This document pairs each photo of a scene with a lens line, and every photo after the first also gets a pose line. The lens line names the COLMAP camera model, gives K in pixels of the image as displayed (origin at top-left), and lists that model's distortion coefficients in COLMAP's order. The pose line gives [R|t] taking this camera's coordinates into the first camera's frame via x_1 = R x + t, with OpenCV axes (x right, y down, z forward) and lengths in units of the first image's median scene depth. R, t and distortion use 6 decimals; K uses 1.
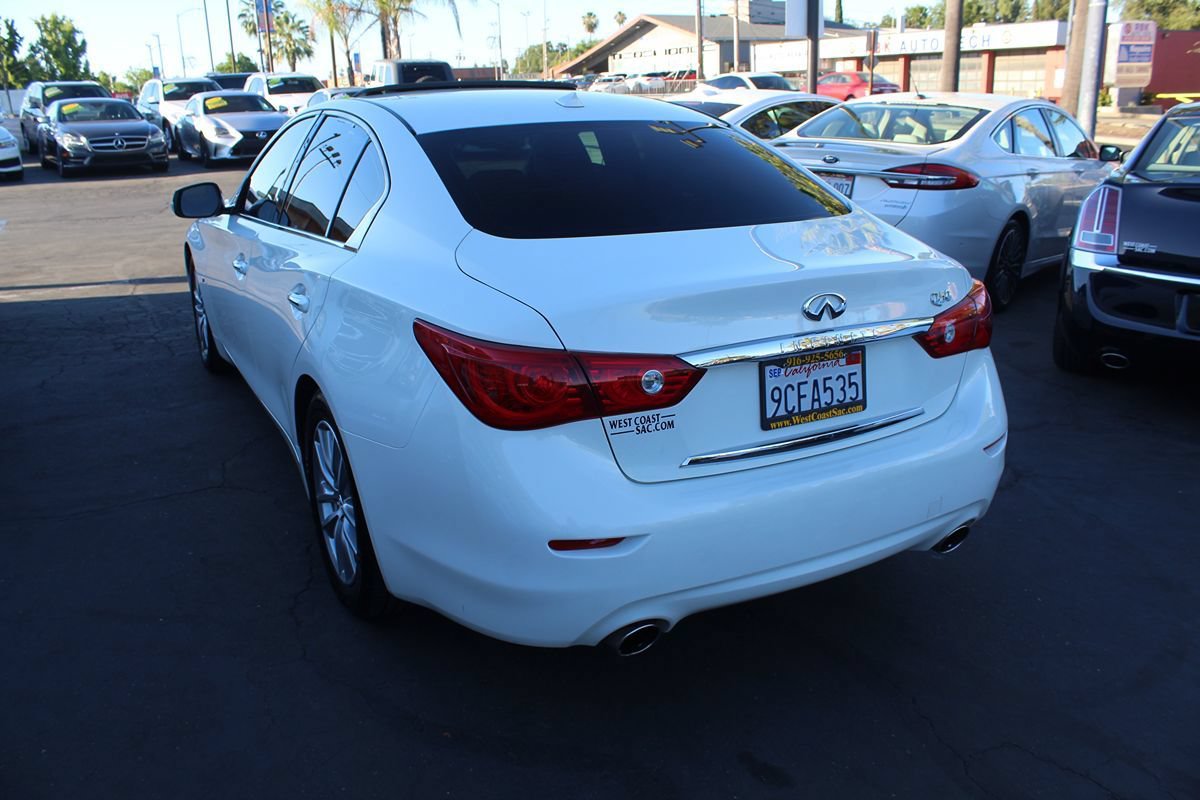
lens RADIAL K [[985.4, 0, 597.4], [0, 985.4, 402.6], [0, 0, 1]] dist [-0.170352, 0.148413]
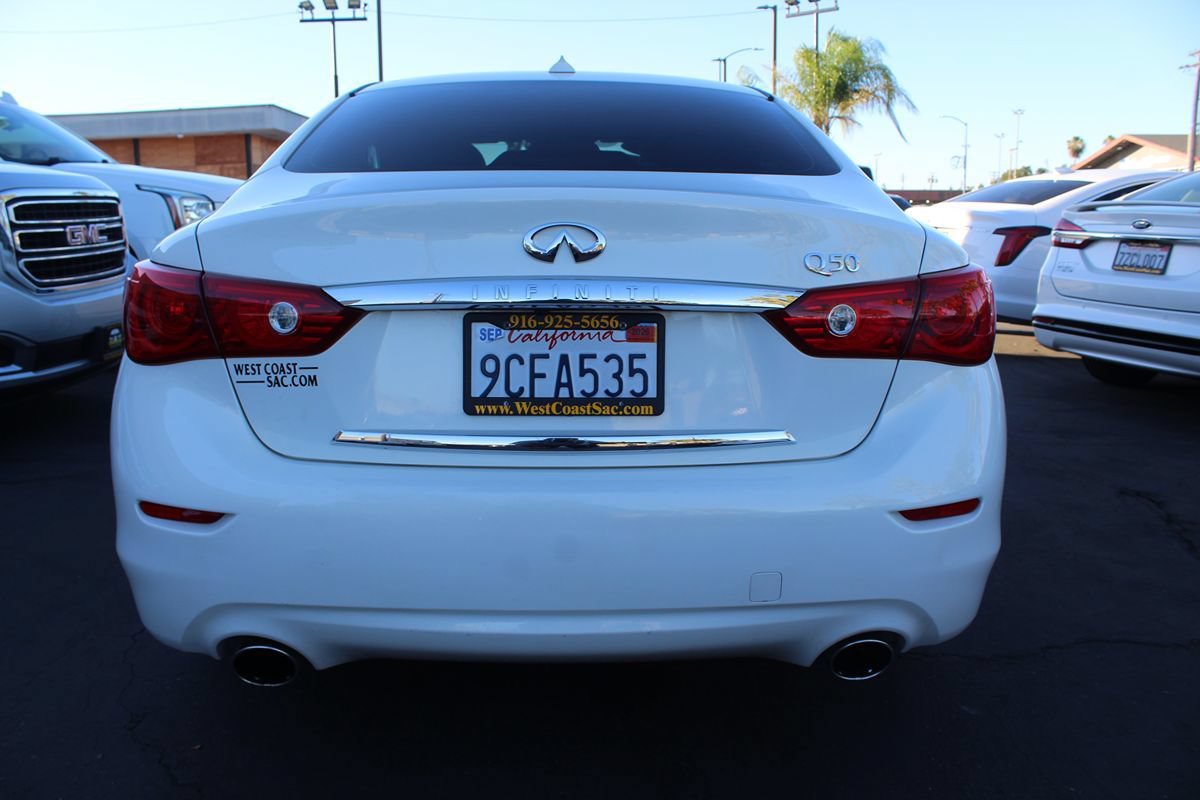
lens RADIAL K [[985.4, 0, 597.4], [0, 985.4, 402.6], [0, 0, 1]] dist [-0.170352, 0.148413]
pose [[0.895475, 0.096827, -0.434453, 0.540489], [-0.146730, 0.985710, -0.082746, 0.062483], [0.420233, 0.137845, 0.896885, 0.394934]]
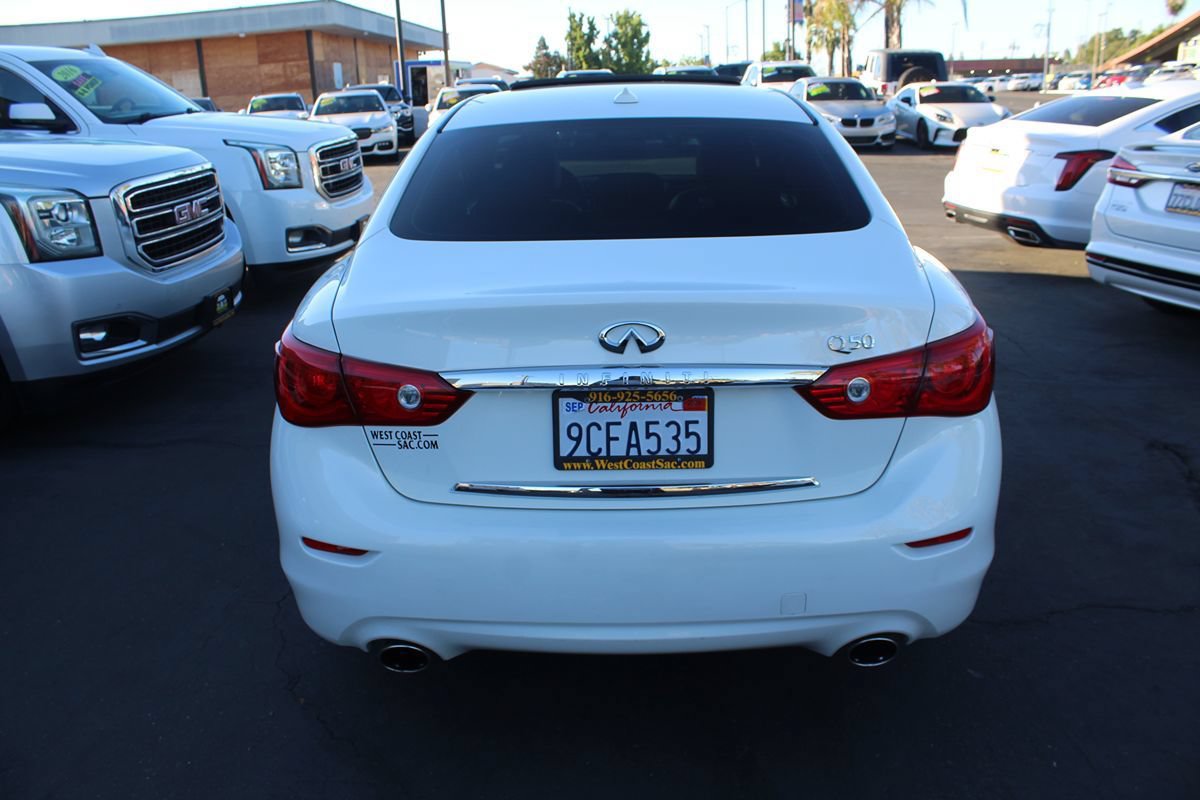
lens RADIAL K [[985.4, 0, 597.4], [0, 985.4, 402.6], [0, 0, 1]] dist [-0.170352, 0.148413]
pose [[0.864913, 0.137627, -0.482685, 0.603265], [-0.132695, 0.990155, 0.044548, -0.073586], [0.484064, 0.025520, 0.874661, 0.230236]]
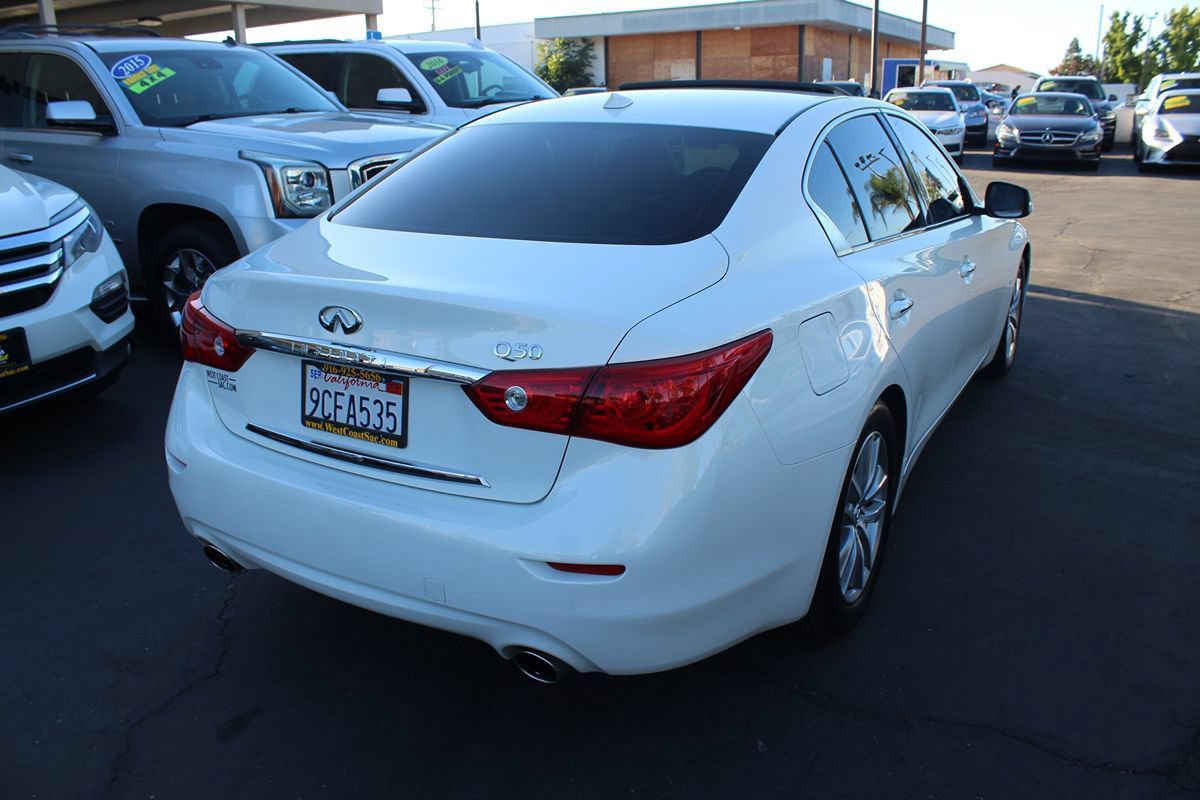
lens RADIAL K [[985.4, 0, 597.4], [0, 985.4, 402.6], [0, 0, 1]] dist [-0.170352, 0.148413]
pose [[0.519329, 0.259399, -0.814254, 1.120053], [-0.255060, 0.956439, 0.142018, -0.211821], [0.815624, 0.133930, 0.562869, 0.652509]]
